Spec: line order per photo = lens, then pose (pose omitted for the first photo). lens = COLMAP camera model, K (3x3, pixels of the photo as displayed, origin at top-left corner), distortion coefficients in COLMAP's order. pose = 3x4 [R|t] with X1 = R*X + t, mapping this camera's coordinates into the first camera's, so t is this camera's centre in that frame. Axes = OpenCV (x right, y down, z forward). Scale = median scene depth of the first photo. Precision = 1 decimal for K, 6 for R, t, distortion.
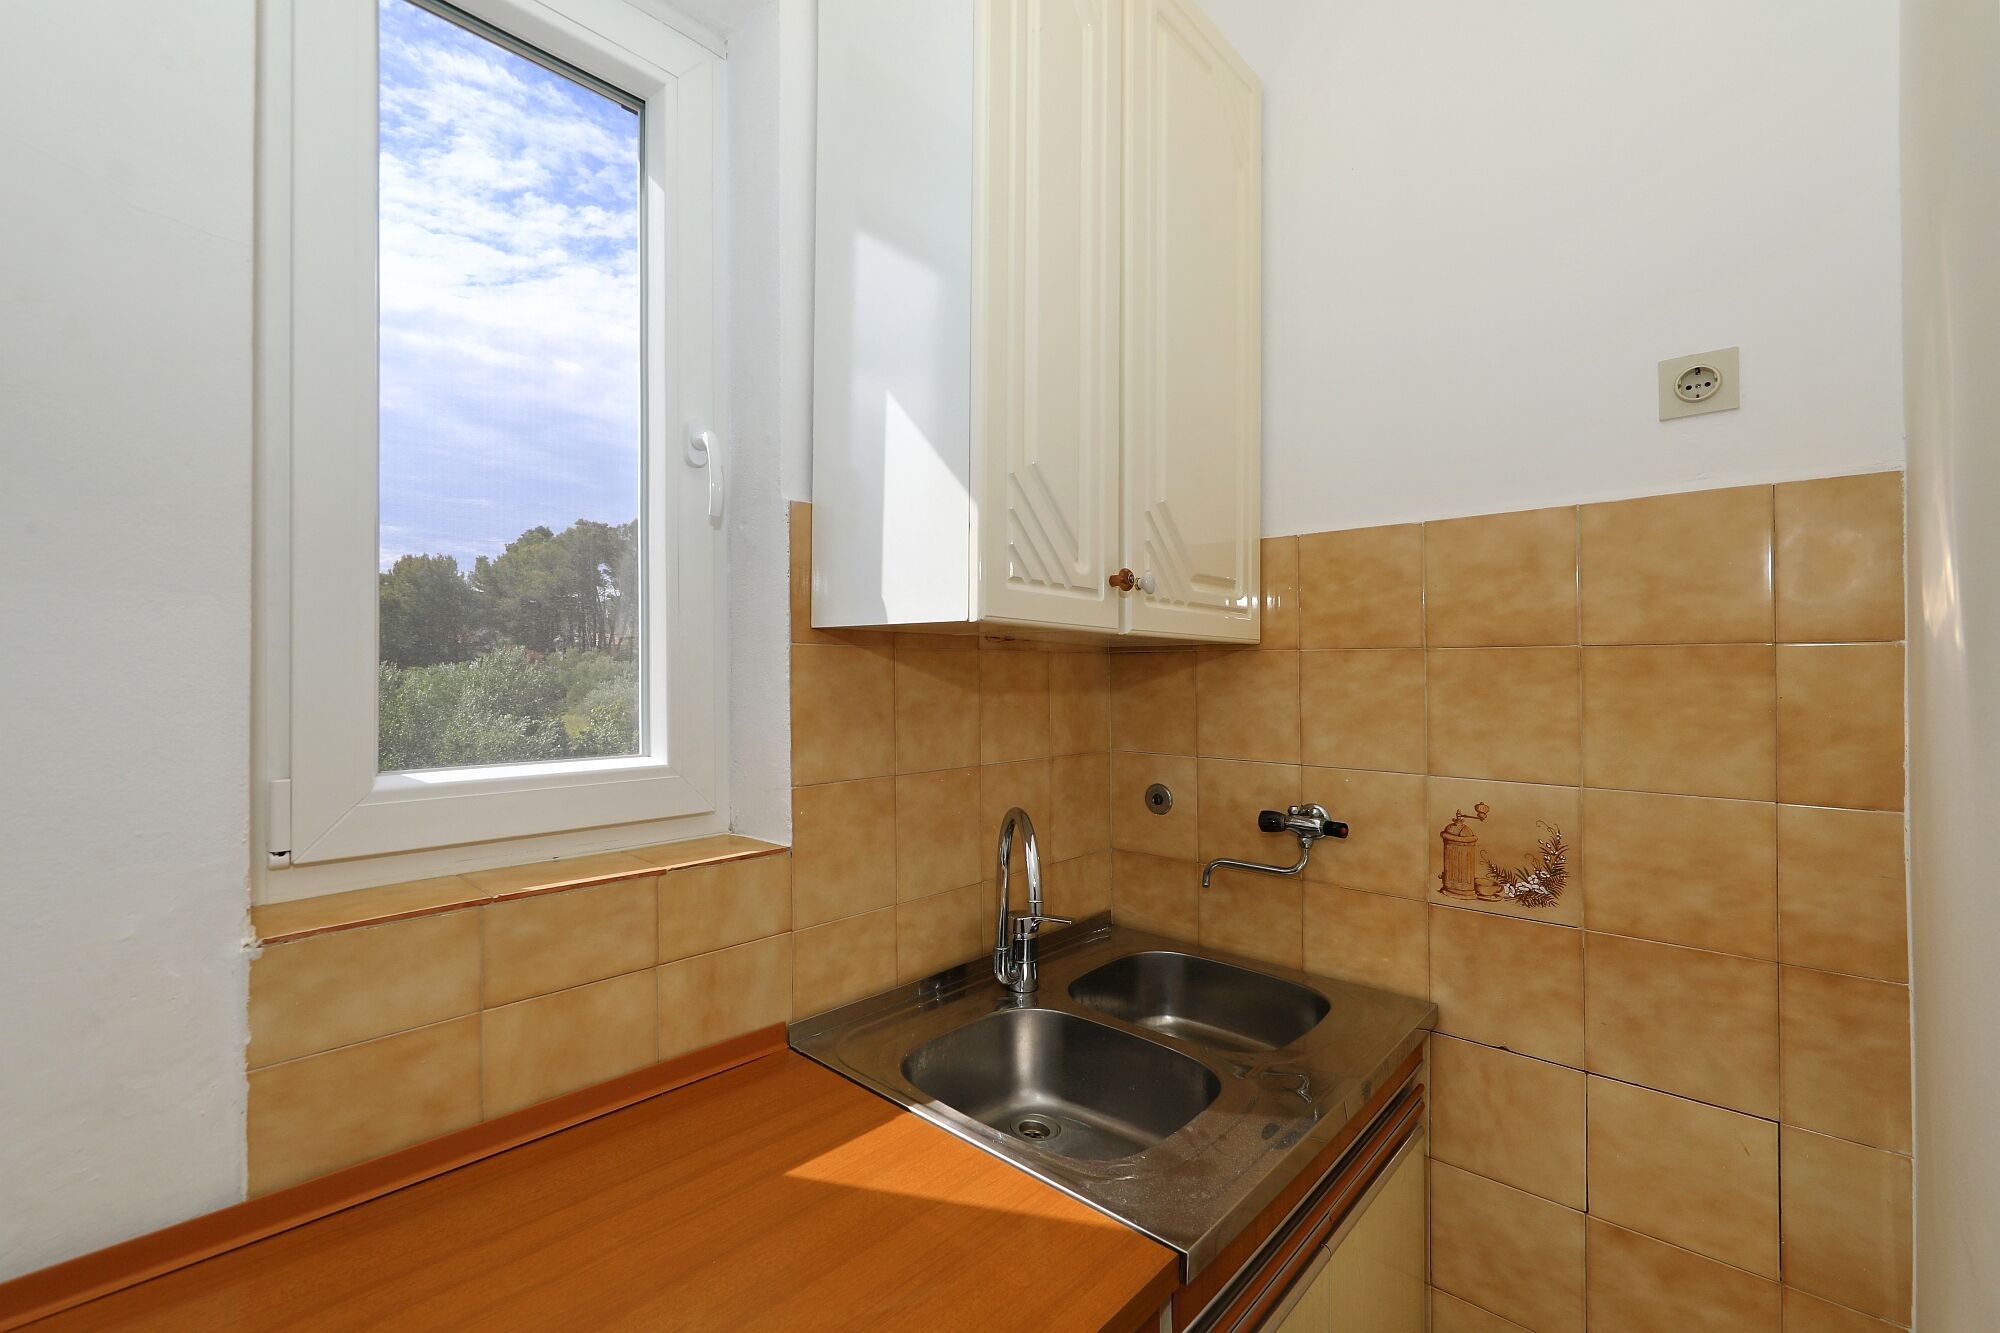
lens RADIAL K [[840.4, 0, 1000.0], [0, 840.4, 666.5], [0, 0, 1]] dist [-0.000309, 0.000000]
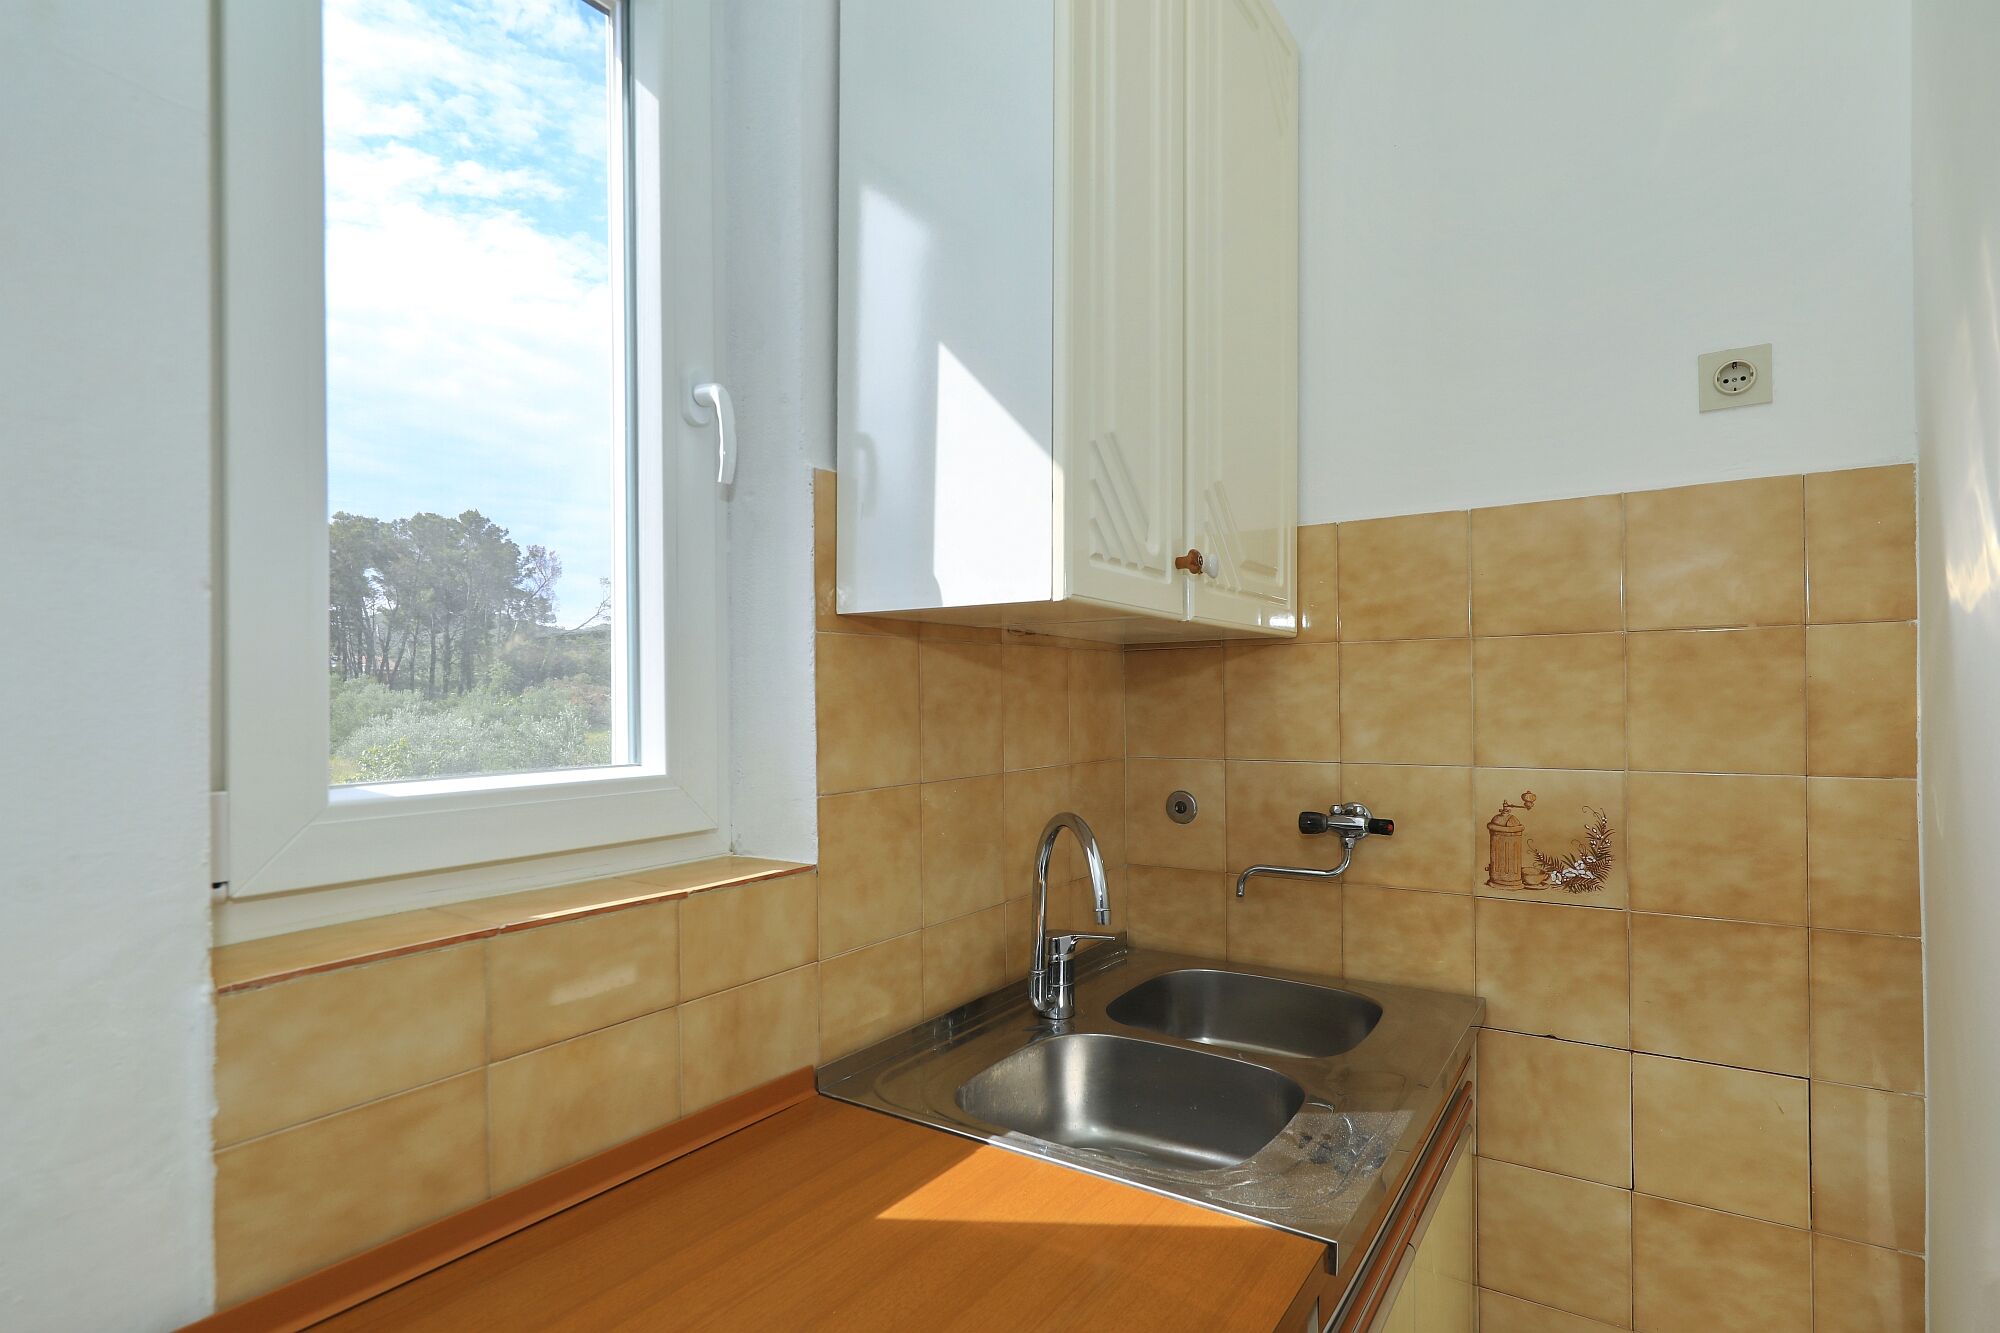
lens RADIAL K [[963.4, 0, 1014.7], [0, 963.4, 696.6], [0, 0, 1]] dist [0.001229, 0.000210]
pose [[0.985365, -0.010045, 0.170159, -0.229071], [0.010272, 0.999947, -0.000453, 0.045319], [-0.170146, 0.002194, 0.985416, -0.024237]]
